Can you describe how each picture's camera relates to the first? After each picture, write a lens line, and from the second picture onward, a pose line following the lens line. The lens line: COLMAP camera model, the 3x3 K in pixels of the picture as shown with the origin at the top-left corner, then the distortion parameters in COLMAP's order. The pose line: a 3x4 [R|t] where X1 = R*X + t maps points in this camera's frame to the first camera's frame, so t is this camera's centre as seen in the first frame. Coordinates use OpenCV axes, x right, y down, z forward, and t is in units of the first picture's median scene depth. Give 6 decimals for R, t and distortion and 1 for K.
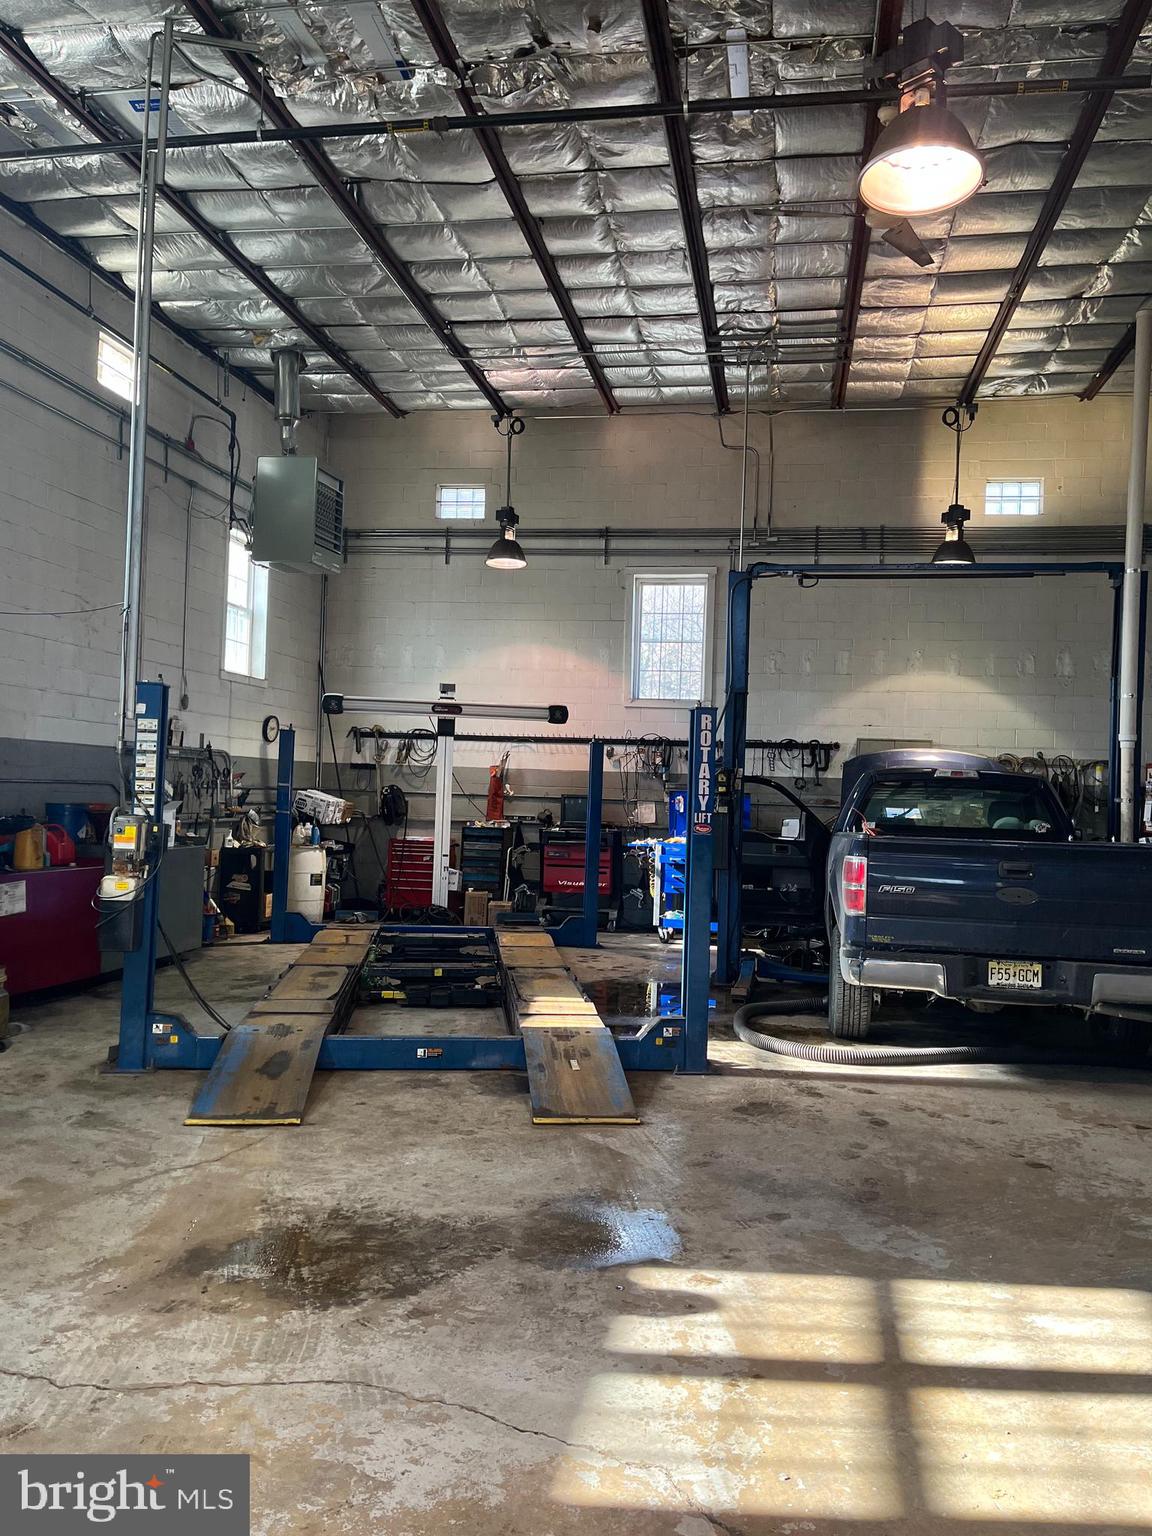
lens RADIAL K [[1155.0, 0, 593.2], [0, 1155.0, 777.0], [0, 0, 1]] dist [0.074275, -0.102965]
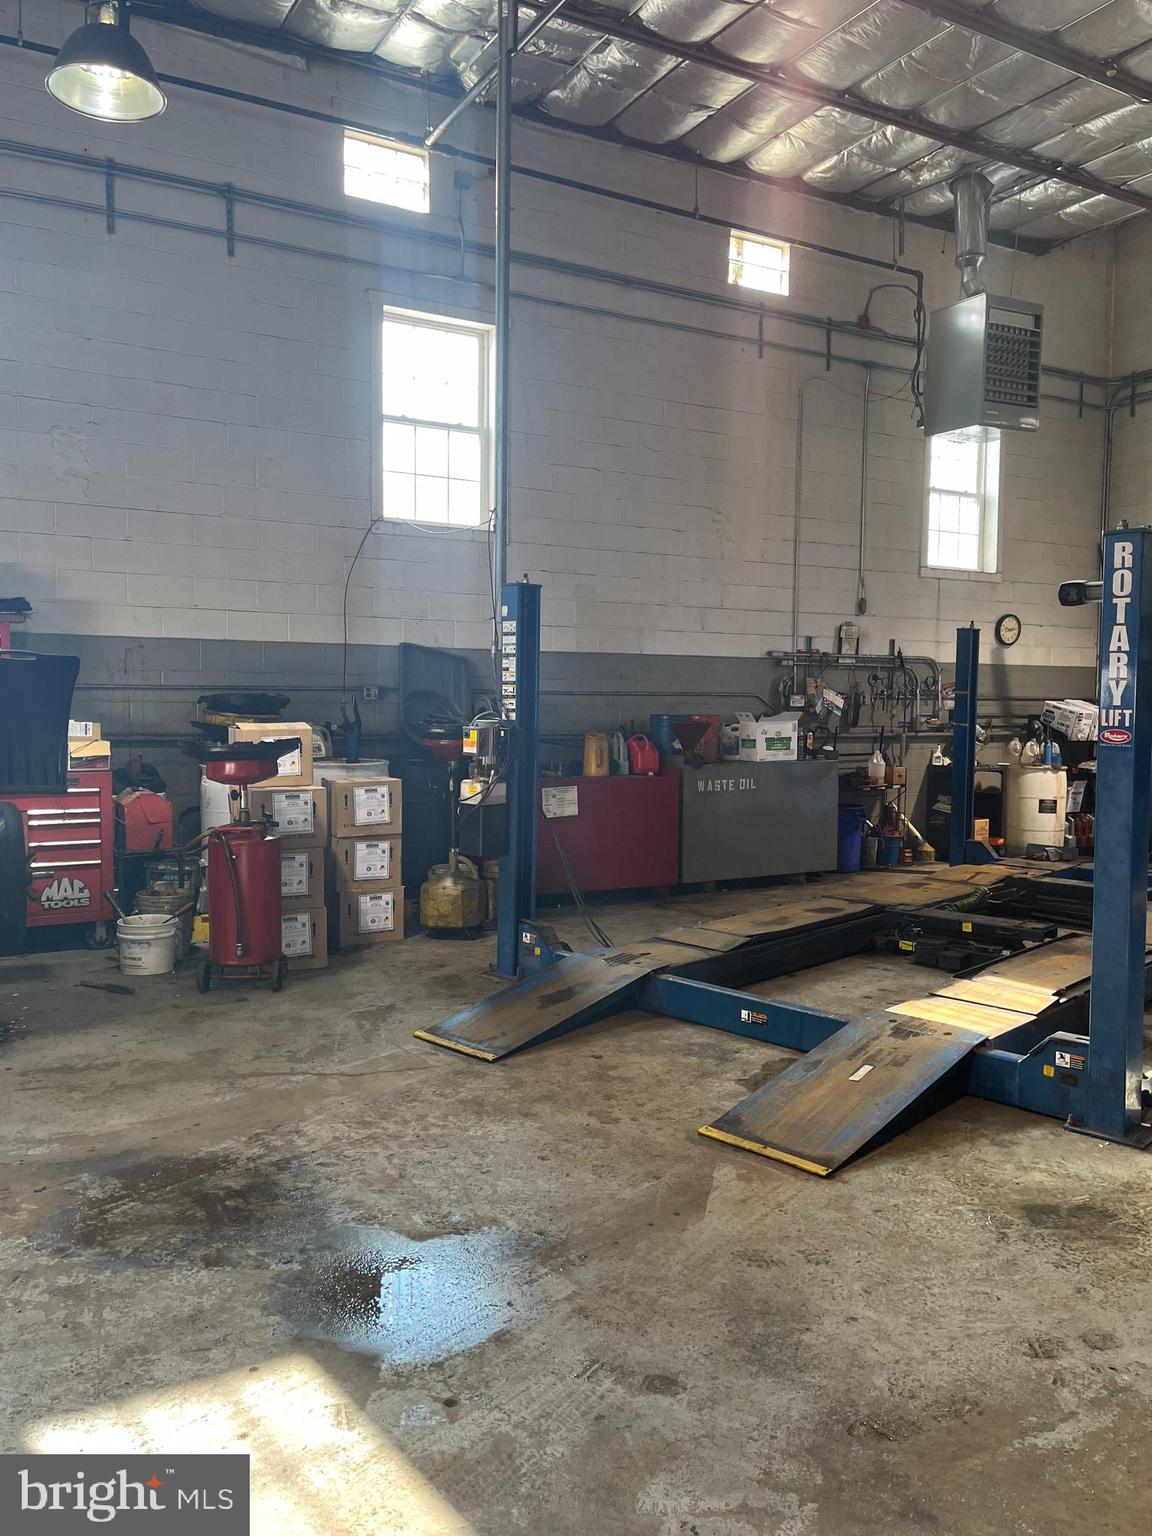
lens RADIAL K [[1155.0, 0, 580.1], [0, 1155.0, 757.5], [0, 0, 1]] dist [0.074275, -0.102965]
pose [[0.634706, 0.015922, -0.772589, 0.401203], [0.021499, 0.999037, 0.038251, 0.028211], [0.772454, -0.040888, 0.633753, 0.422844]]
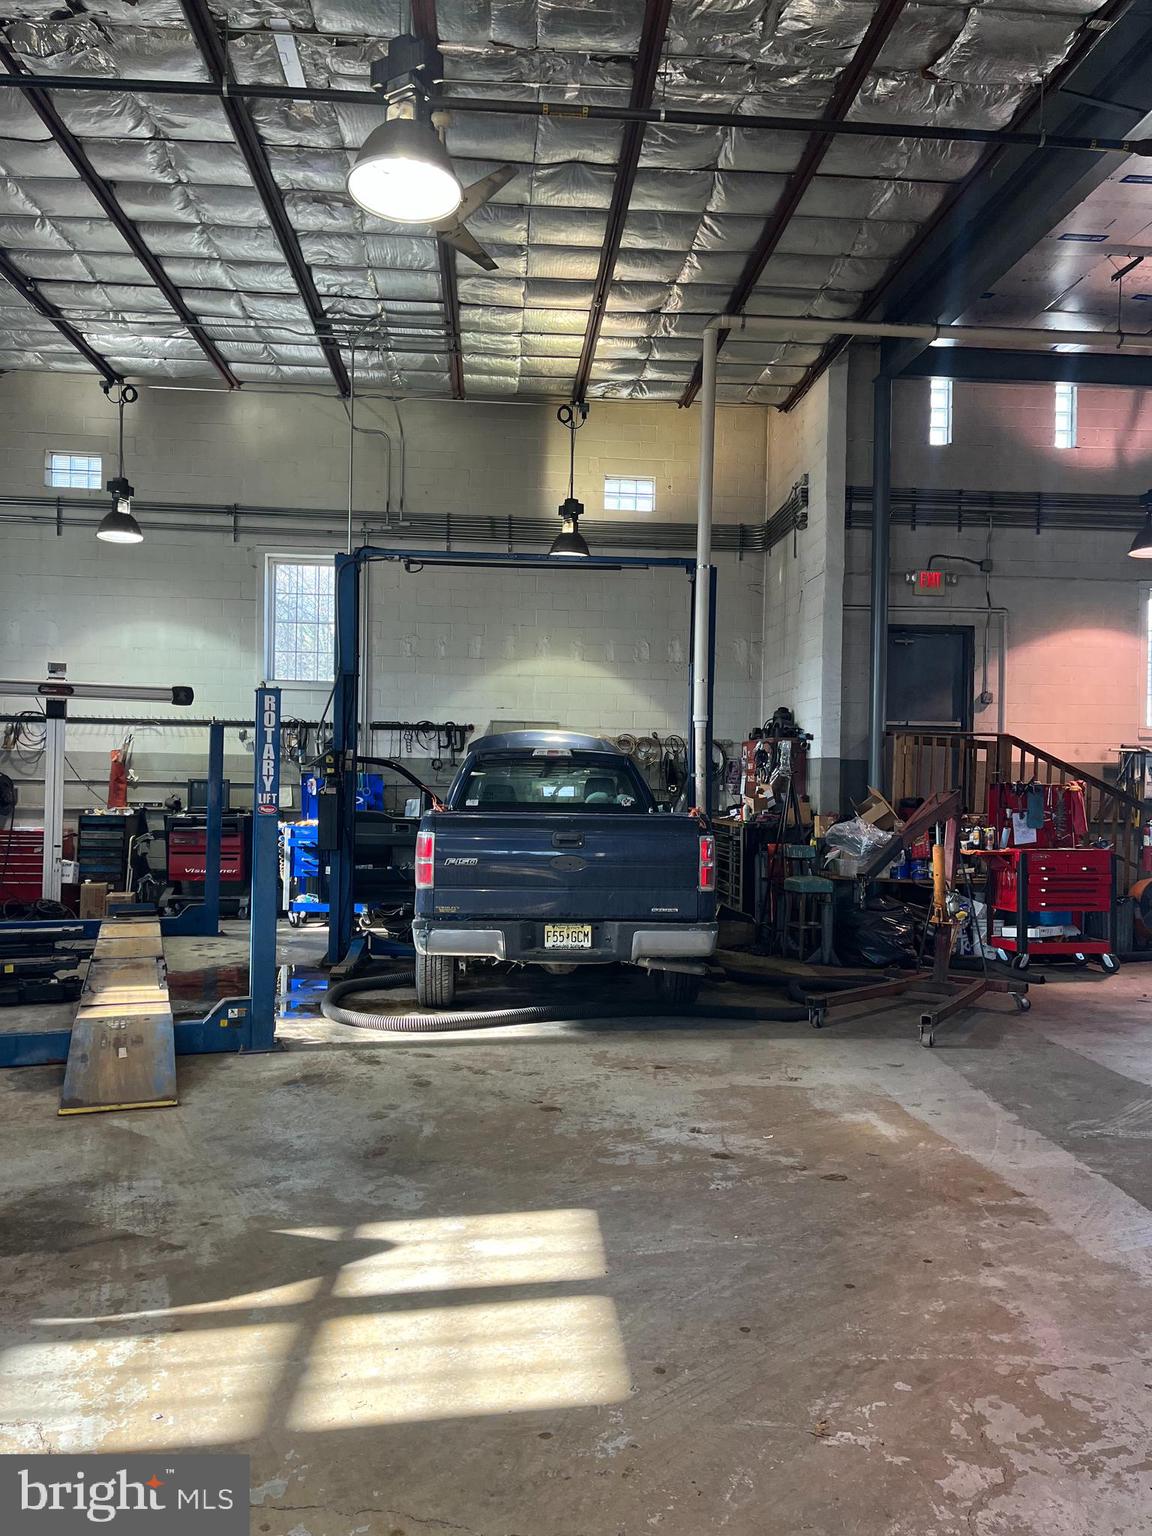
lens RADIAL K [[1155.0, 0, 585.5], [0, 1155.0, 767.0], [0, 0, 1]] dist [0.074275, -0.102965]
pose [[0.969874, -0.013655, 0.243224, 0.122979], [0.012318, 0.999900, 0.007016, 0.004977], [-0.243295, -0.003808, 0.969945, -0.047344]]
